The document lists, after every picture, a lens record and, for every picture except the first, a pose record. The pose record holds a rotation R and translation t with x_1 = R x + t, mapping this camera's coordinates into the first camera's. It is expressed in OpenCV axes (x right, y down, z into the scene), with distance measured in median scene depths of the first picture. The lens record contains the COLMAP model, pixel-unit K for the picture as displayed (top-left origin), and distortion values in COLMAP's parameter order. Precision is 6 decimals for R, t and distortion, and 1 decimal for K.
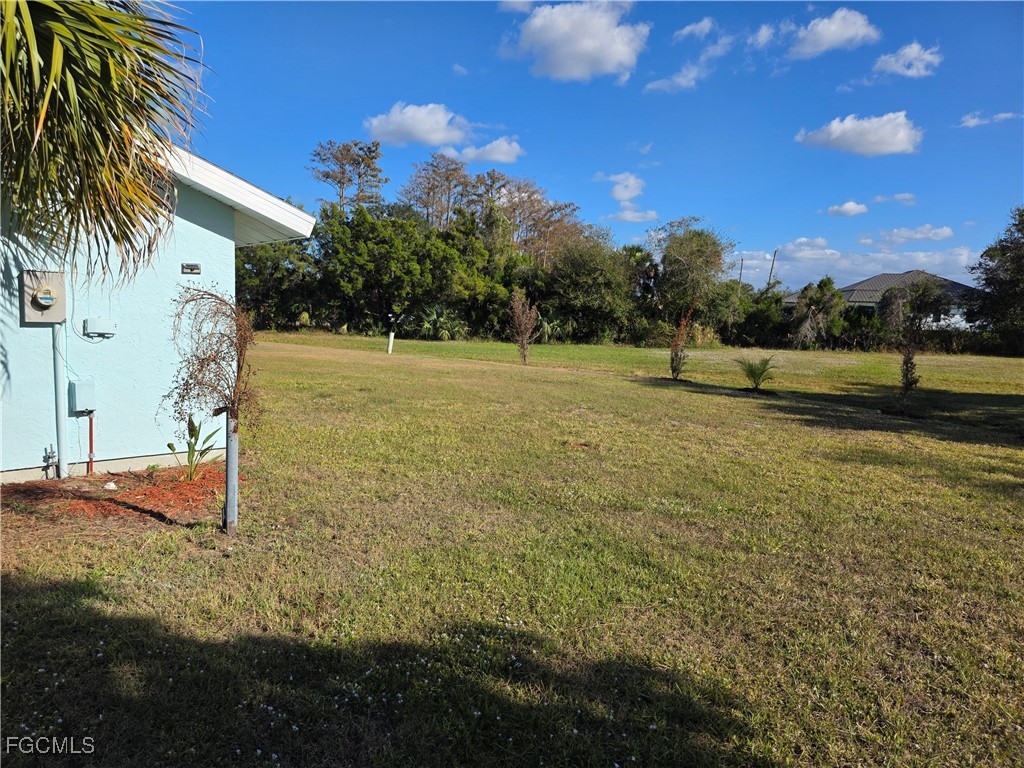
lens RADIAL K [[691.7, 0, 512.0], [0, 691.7, 384.0], [0, 0, 1]] dist [0.061089, -0.060194]
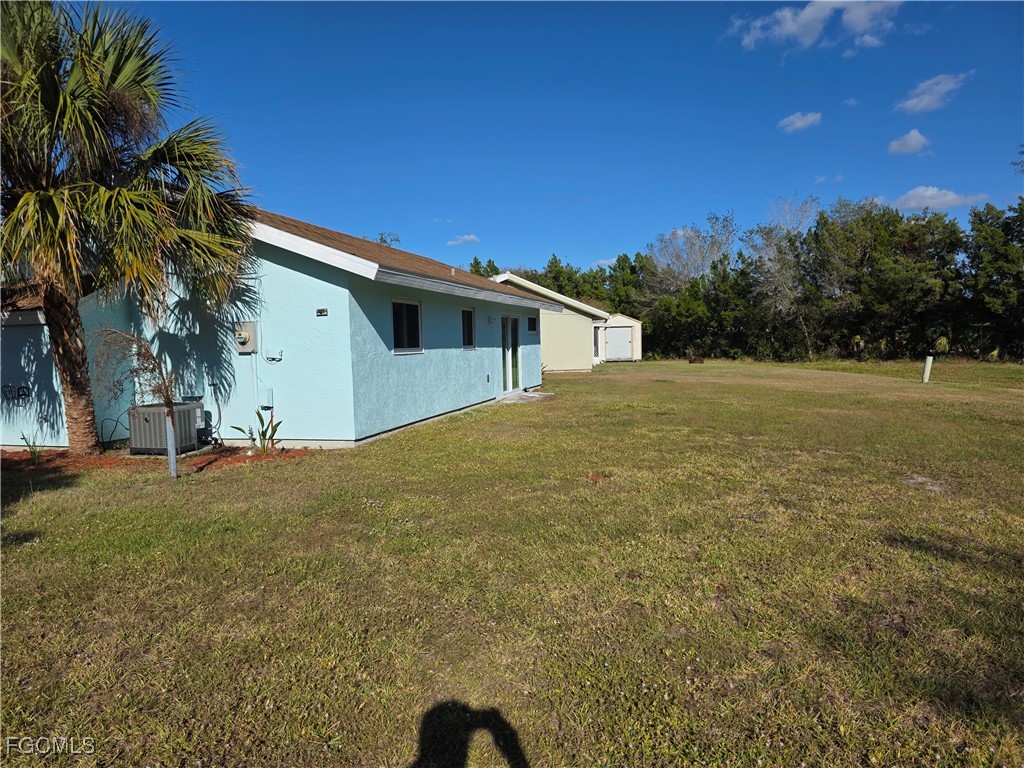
lens RADIAL K [[691.7, 0, 512.0], [0, 691.7, 384.0], [0, 0, 1]] dist [0.061089, -0.060194]
pose [[0.565470, 0.005099, -0.824753, 0.125070], [-0.043739, 0.998759, -0.023813, 0.000018], [0.823608, 0.049540, 0.564992, 0.068512]]
